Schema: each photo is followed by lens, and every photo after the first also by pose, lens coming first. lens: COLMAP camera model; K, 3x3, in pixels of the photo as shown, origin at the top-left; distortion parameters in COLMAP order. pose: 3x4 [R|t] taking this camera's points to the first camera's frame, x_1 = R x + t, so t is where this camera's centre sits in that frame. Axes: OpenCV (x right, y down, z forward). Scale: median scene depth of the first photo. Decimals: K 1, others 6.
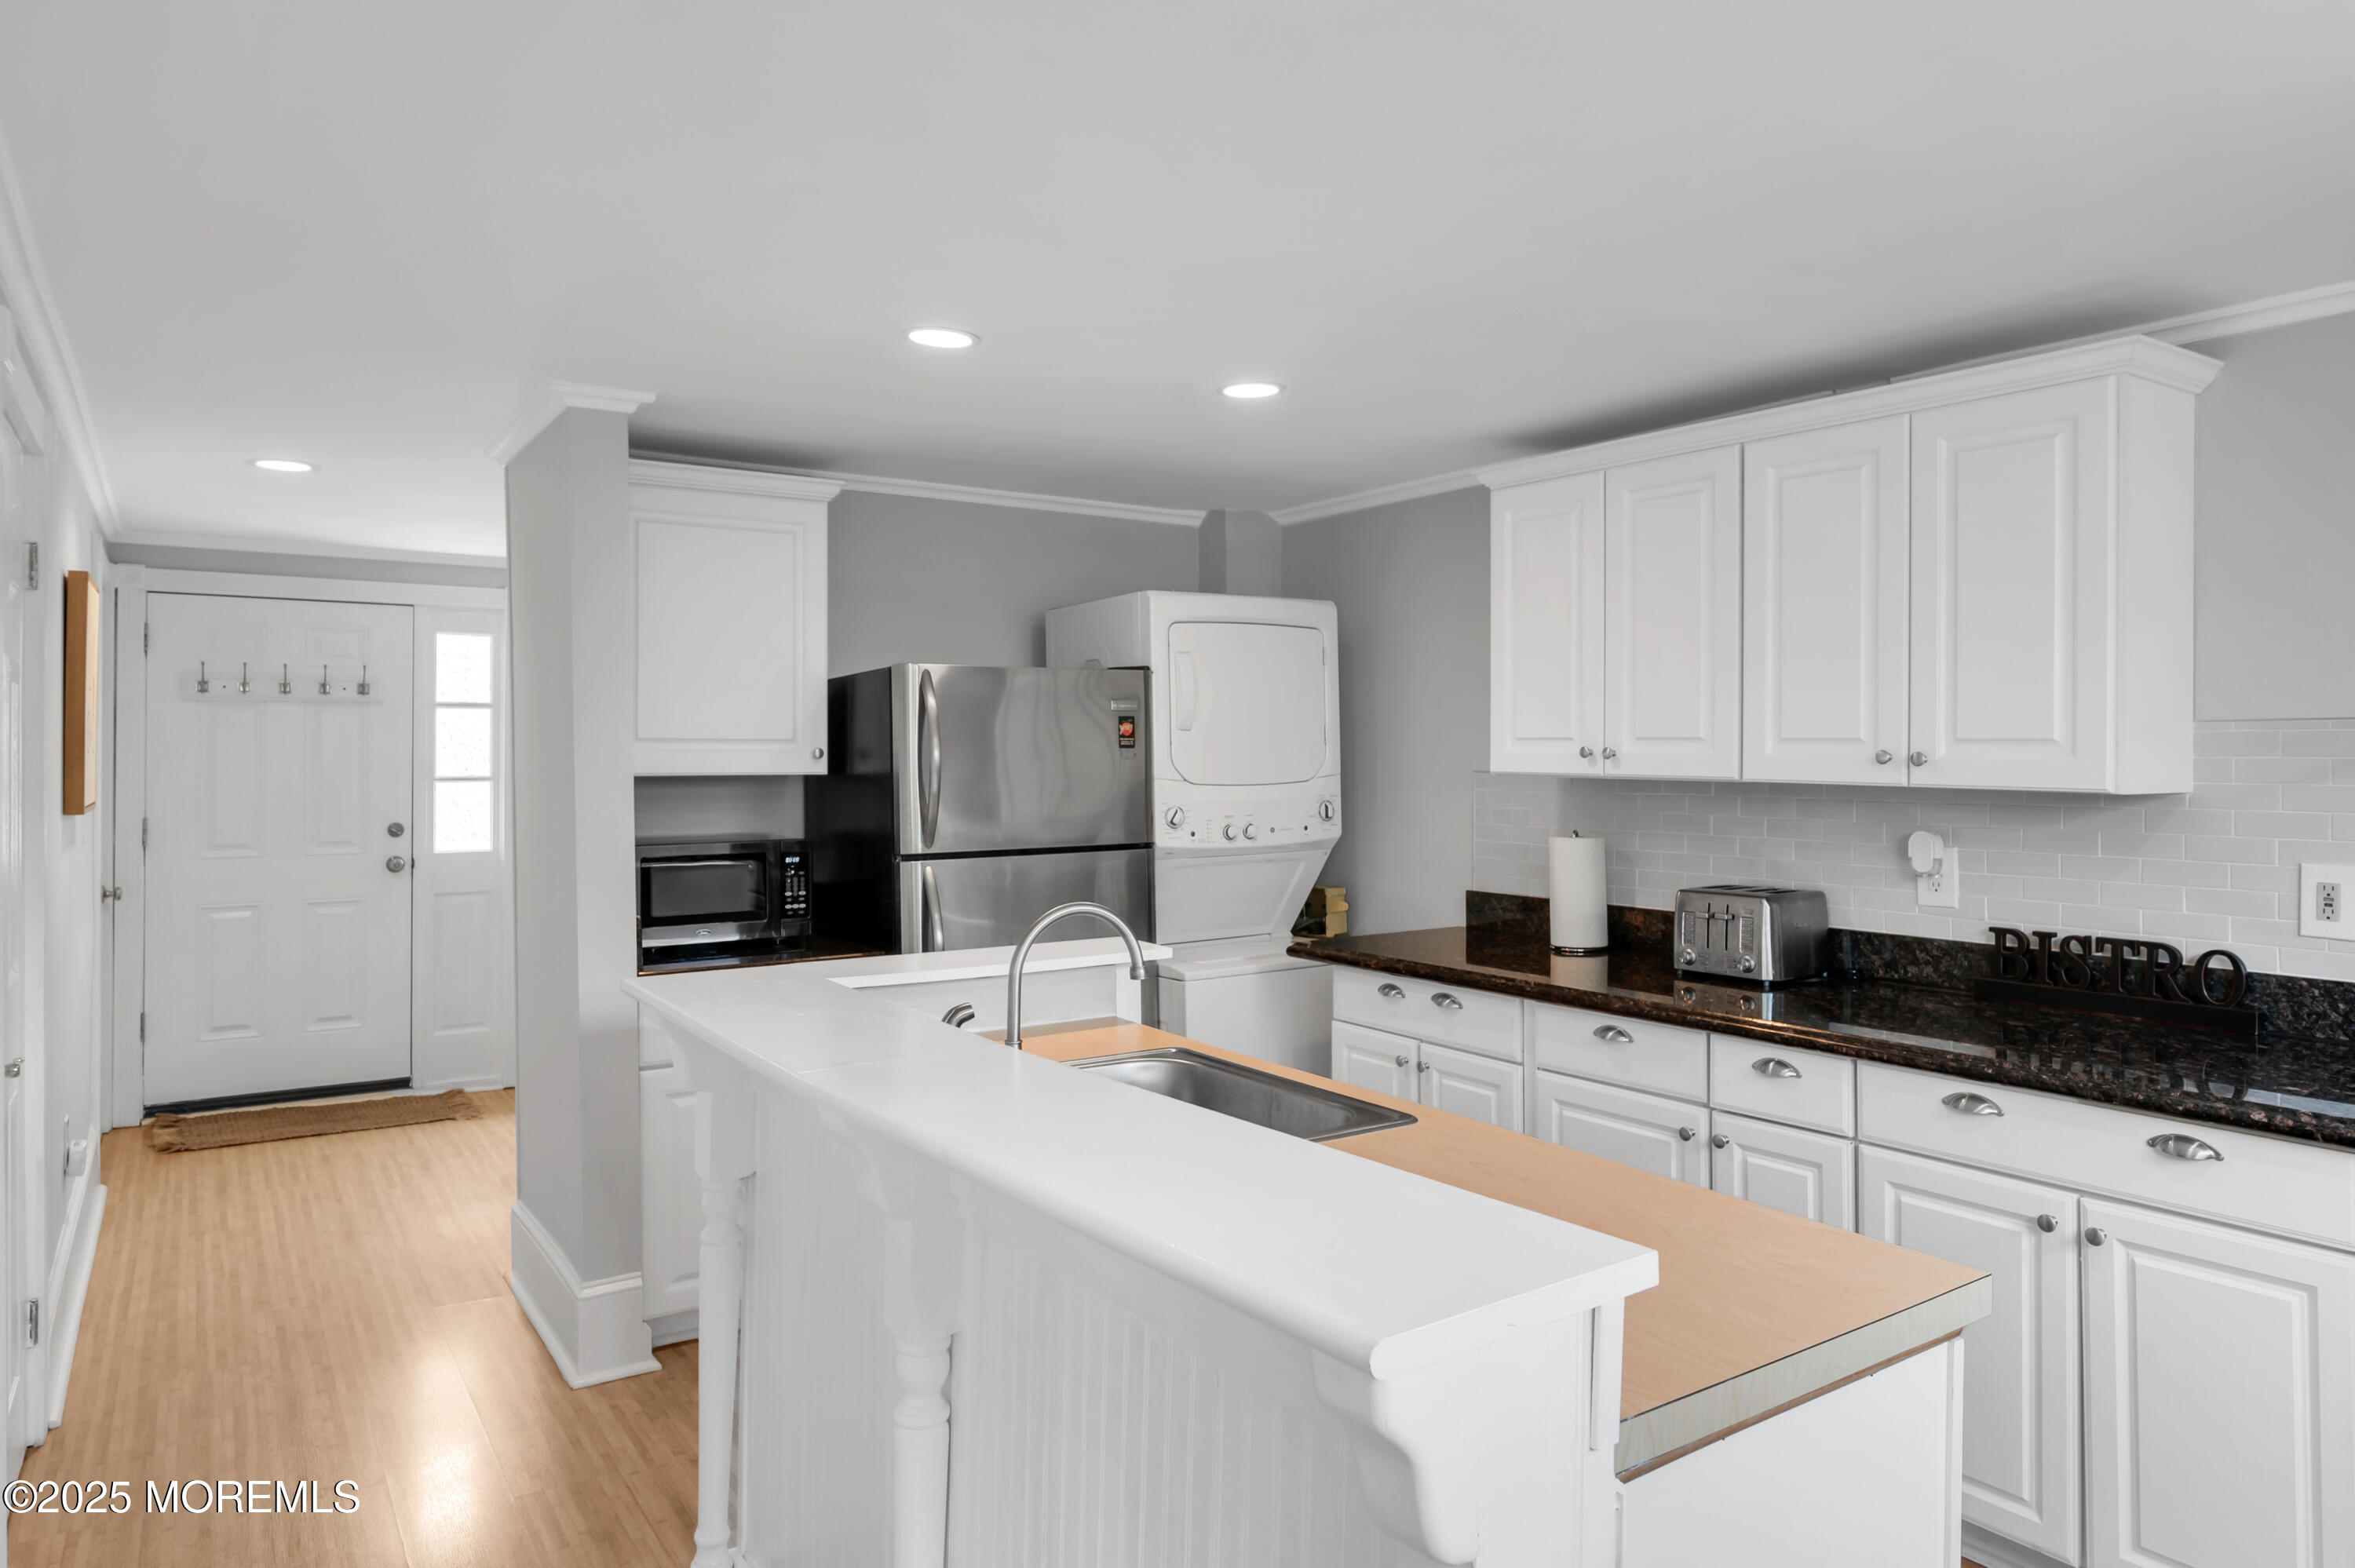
lens RADIAL K [[1449.1, 0, 1183.3], [0, 1449.1, 739.0], [0, 0, 1]] dist [0.000169, -0.003047]
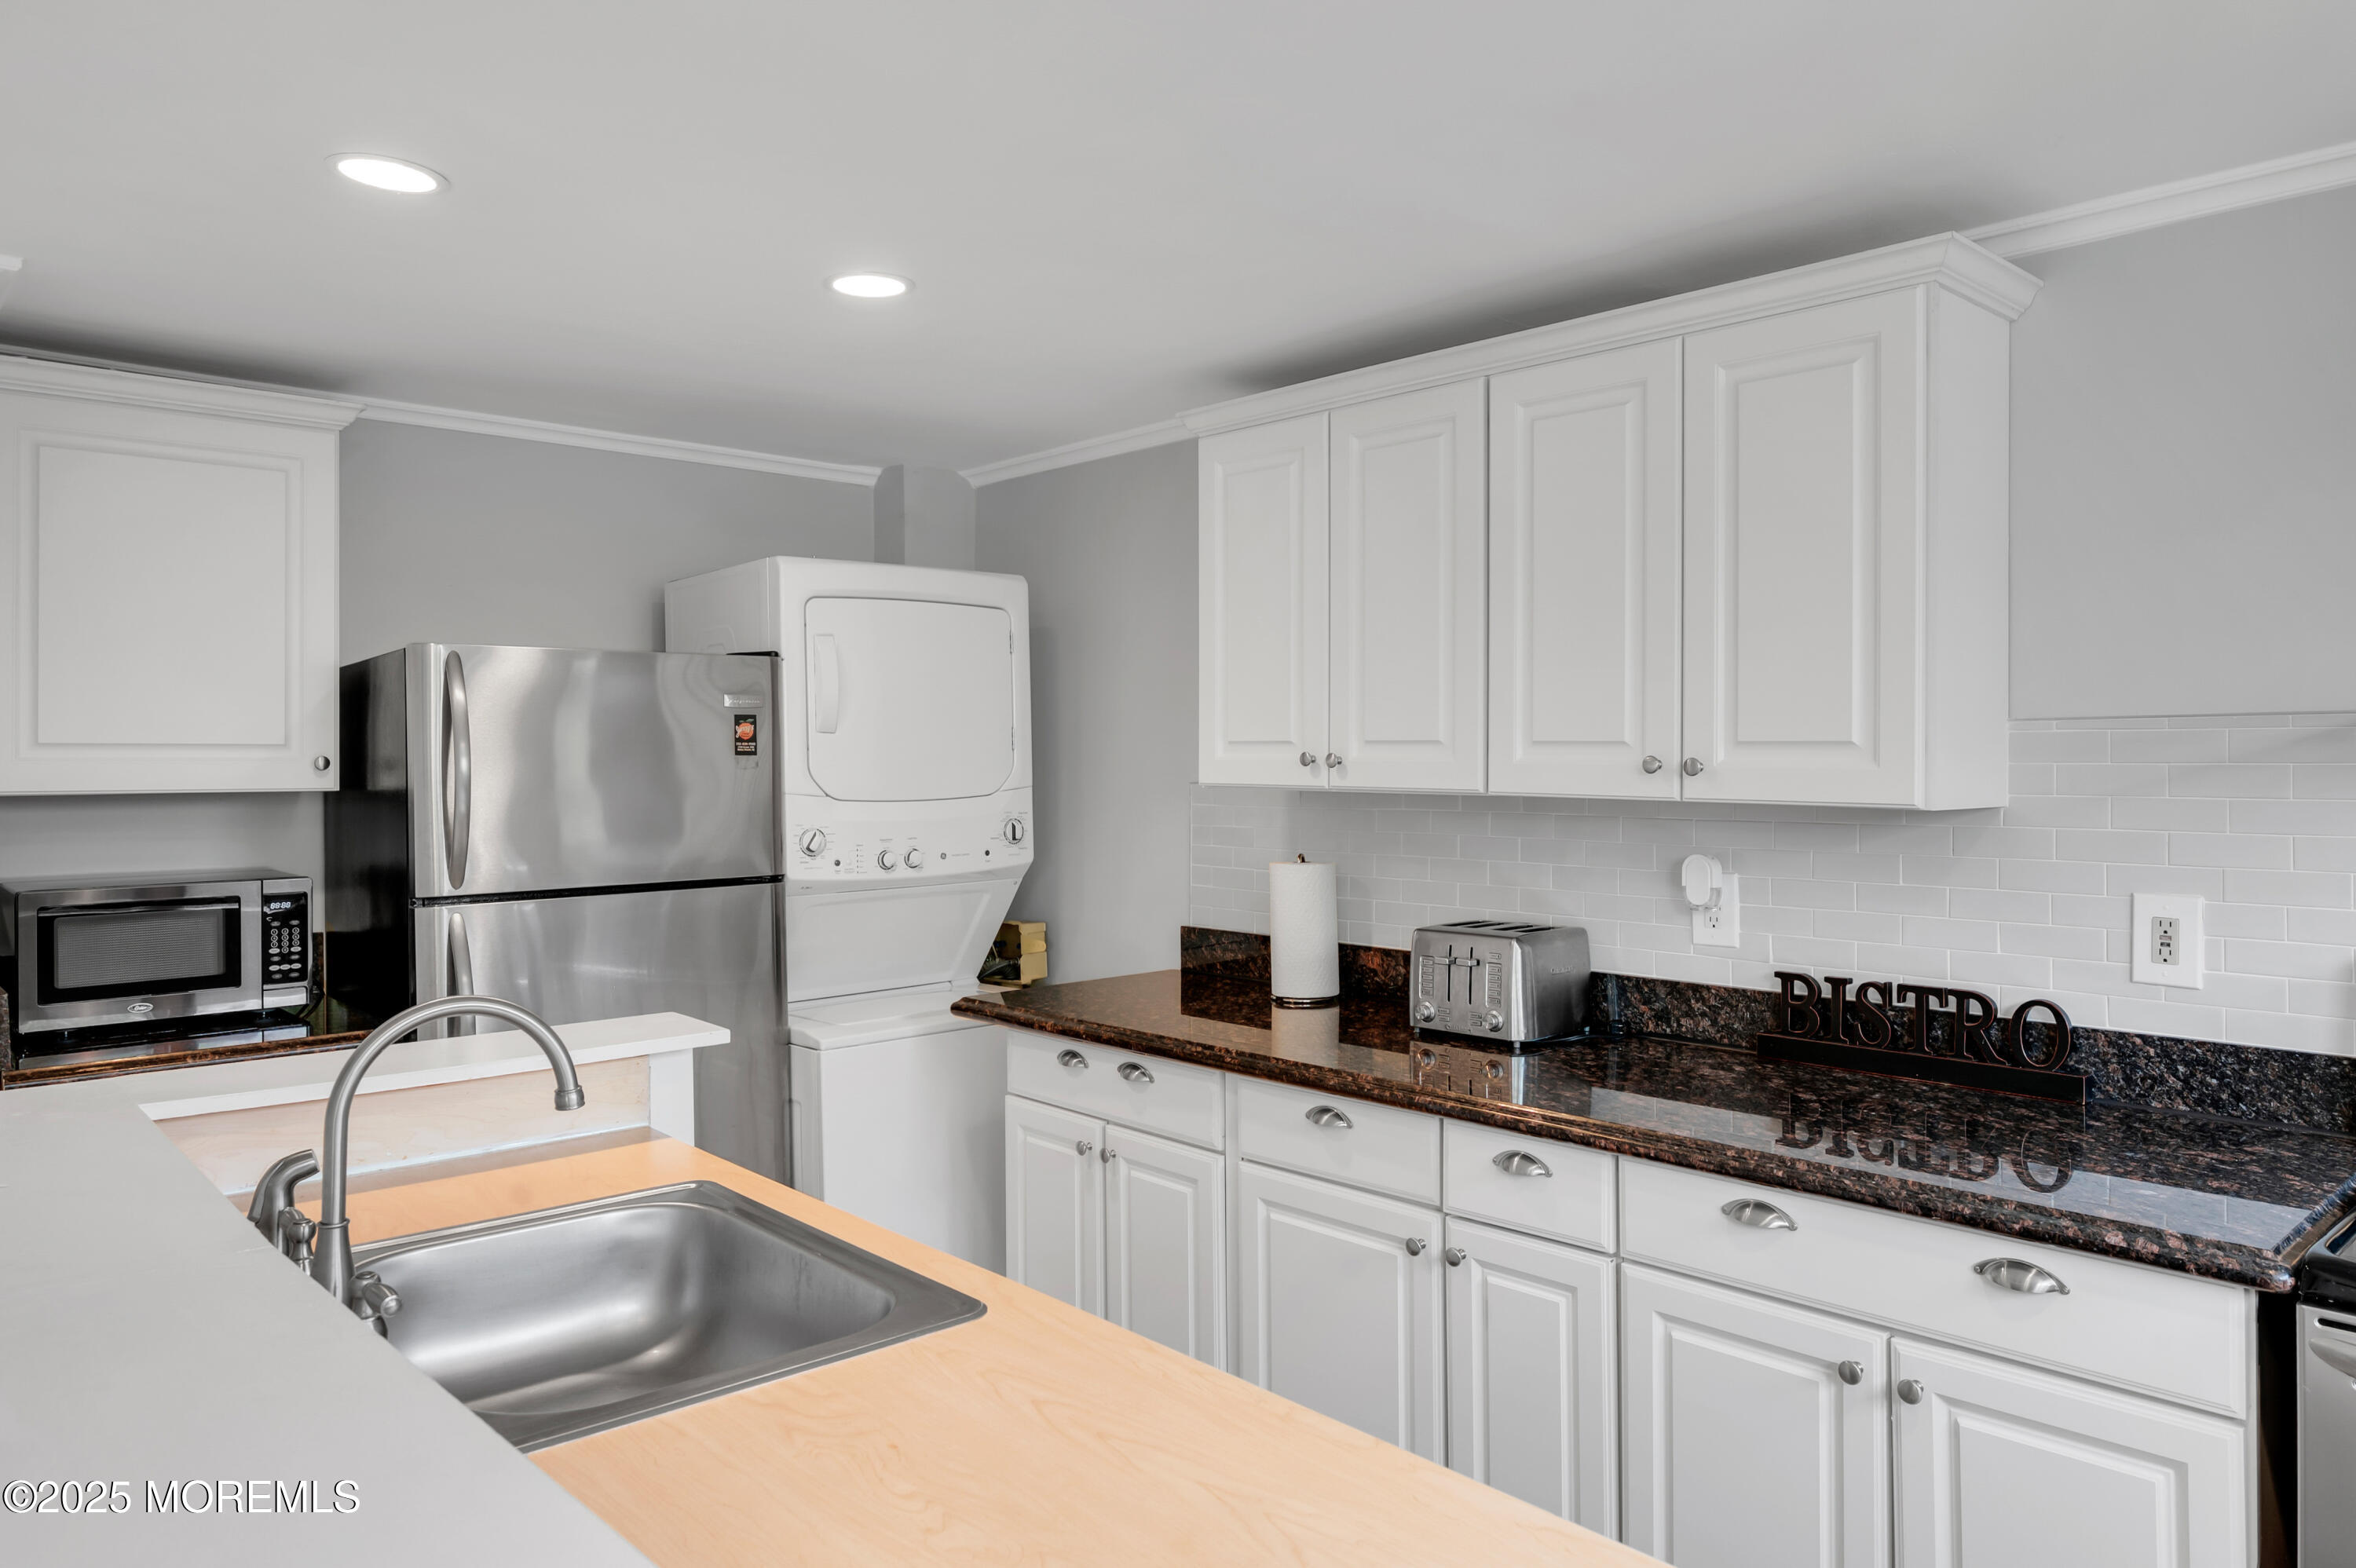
lens RADIAL K [[1519.9, 0, 1189.0], [0, 1519.9, 744.9], [0, 0, 1]] dist [-0.002189, -0.000513]
pose [[0.989188, -0.001379, 0.146647, 0.106327], [0.001329, 0.999999, 0.000436, 0.000854], [-0.146647, -0.000236, 0.989189, 0.205689]]
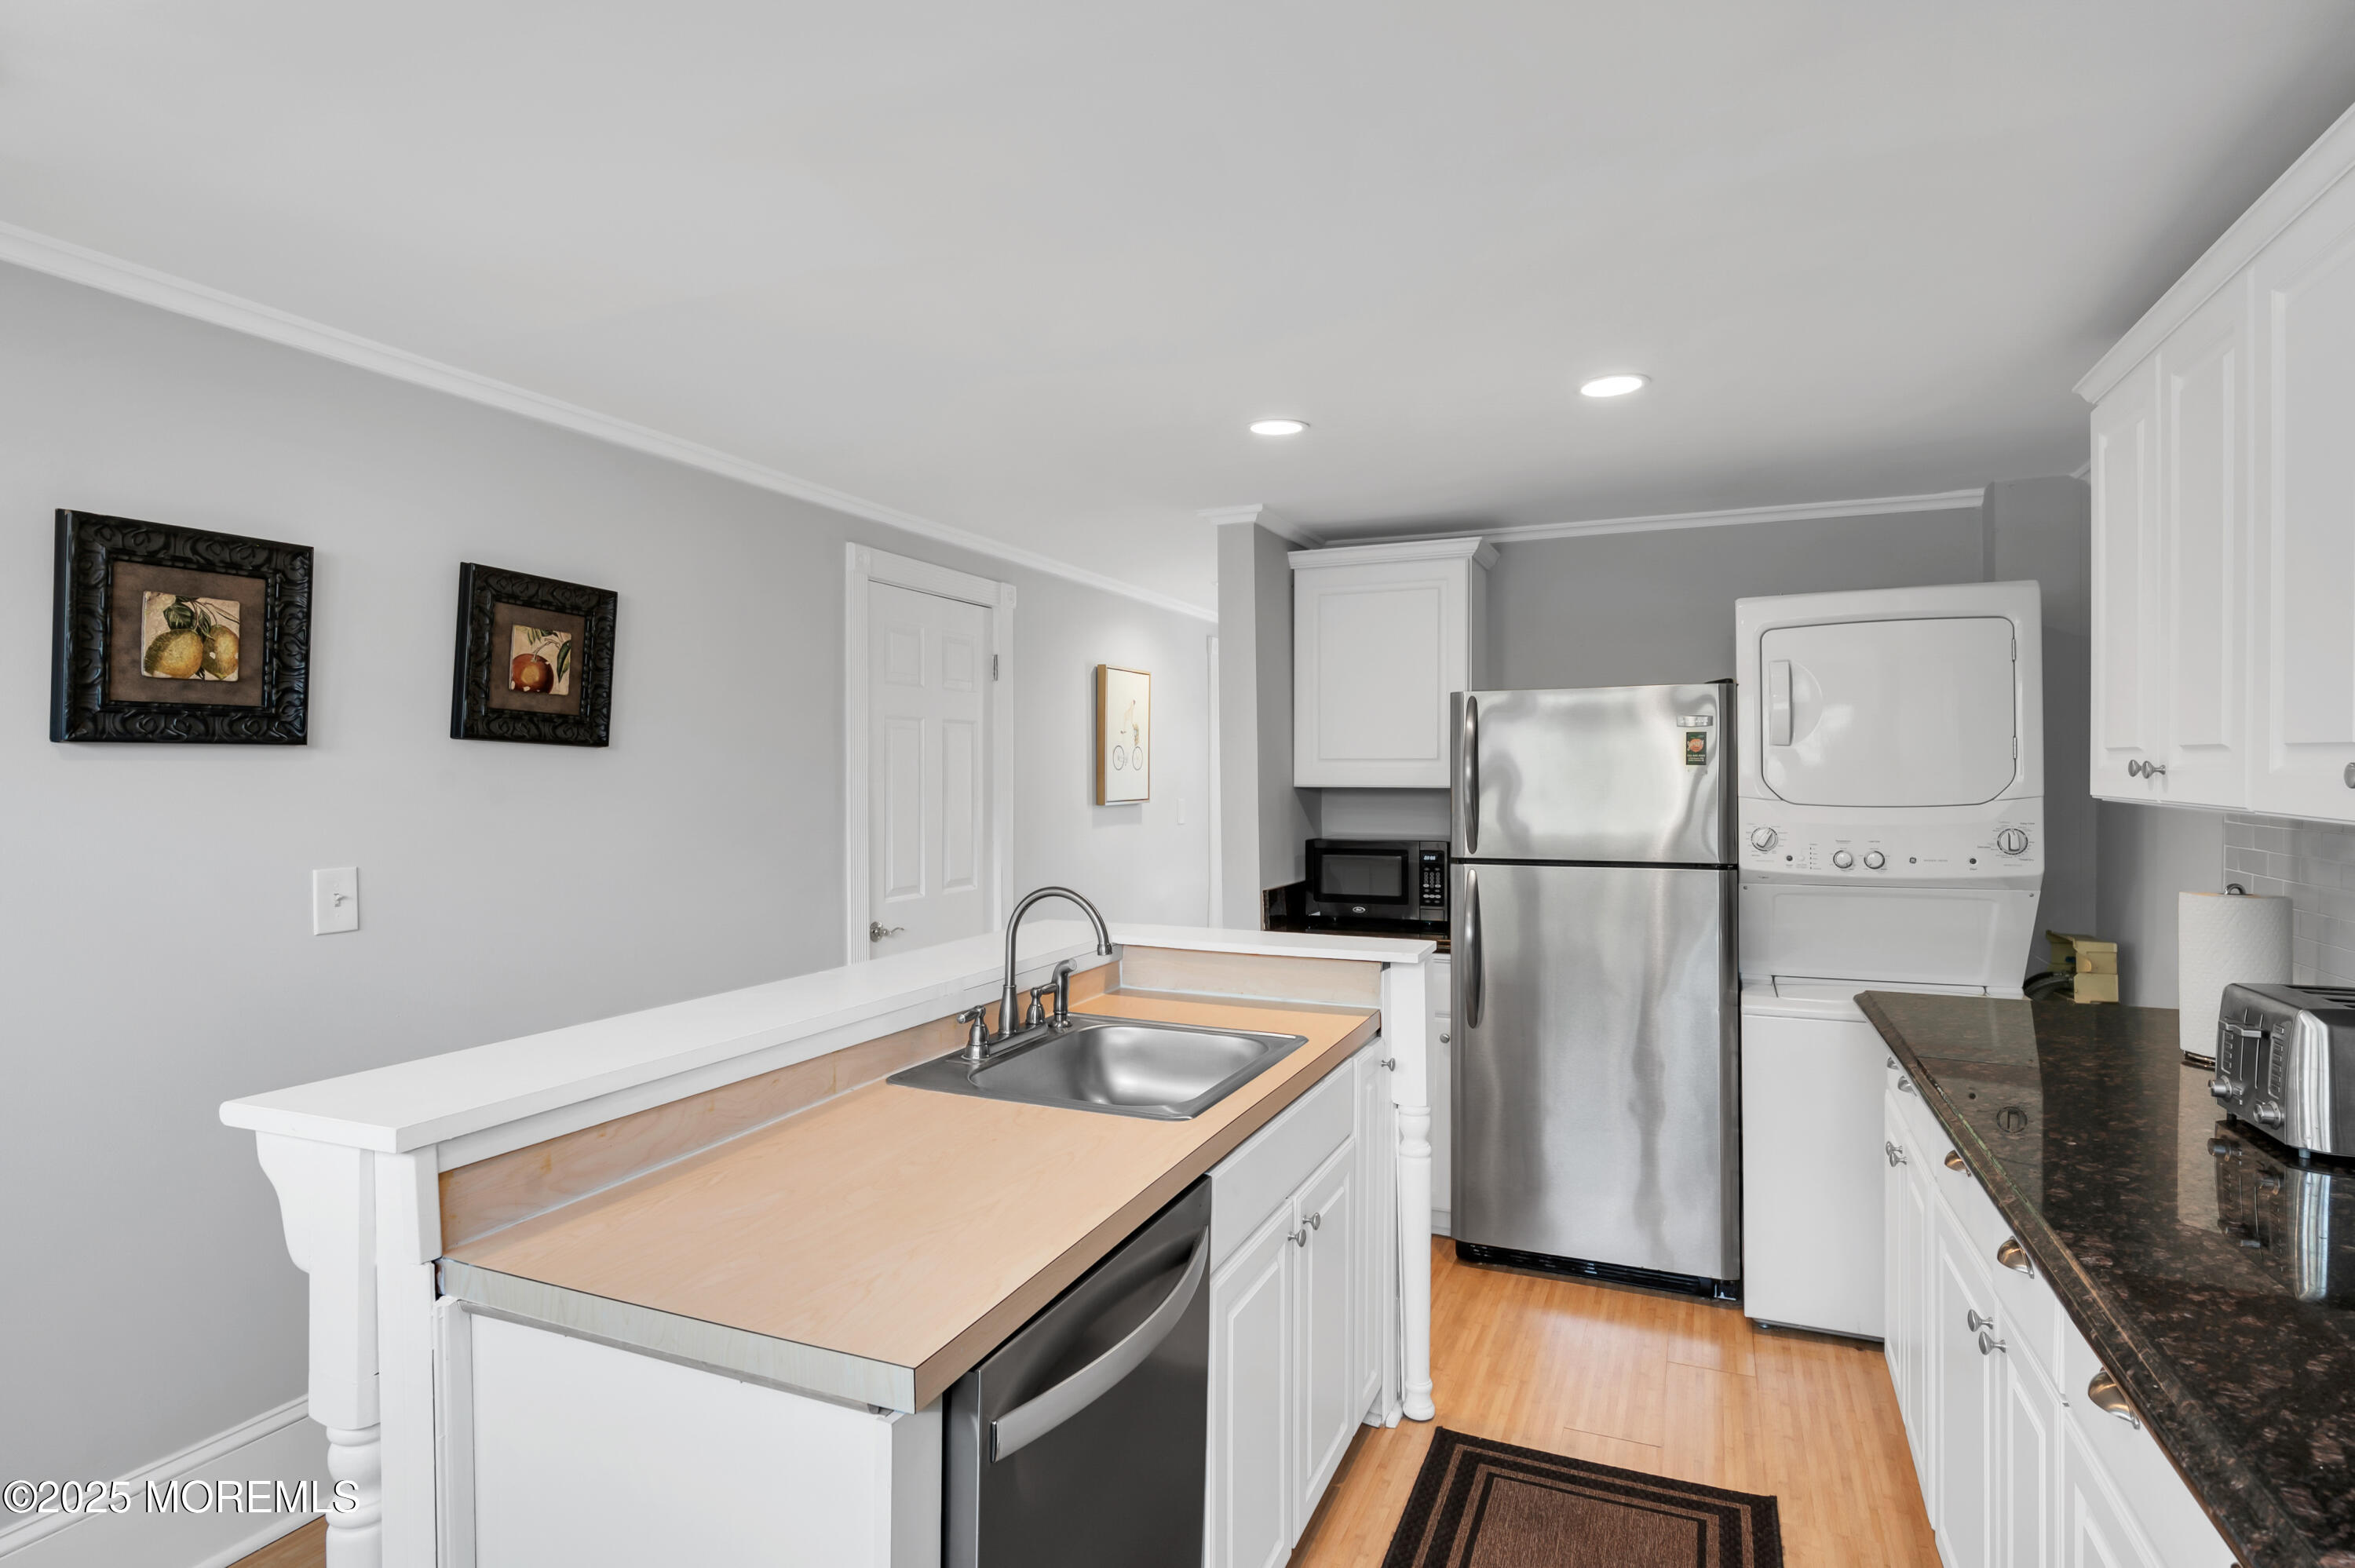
lens RADIAL K [[1203.8, 0, 1177.5], [0, 1203.8, 784.0], [0, 0, 1]] dist [-0.001896, 0.000127]
pose [[0.538161, 0.009417, -0.842790, 0.619721], [0.007785, 0.999839, 0.016143, 0.004645], [0.842806, -0.015249, 0.538001, 0.374064]]
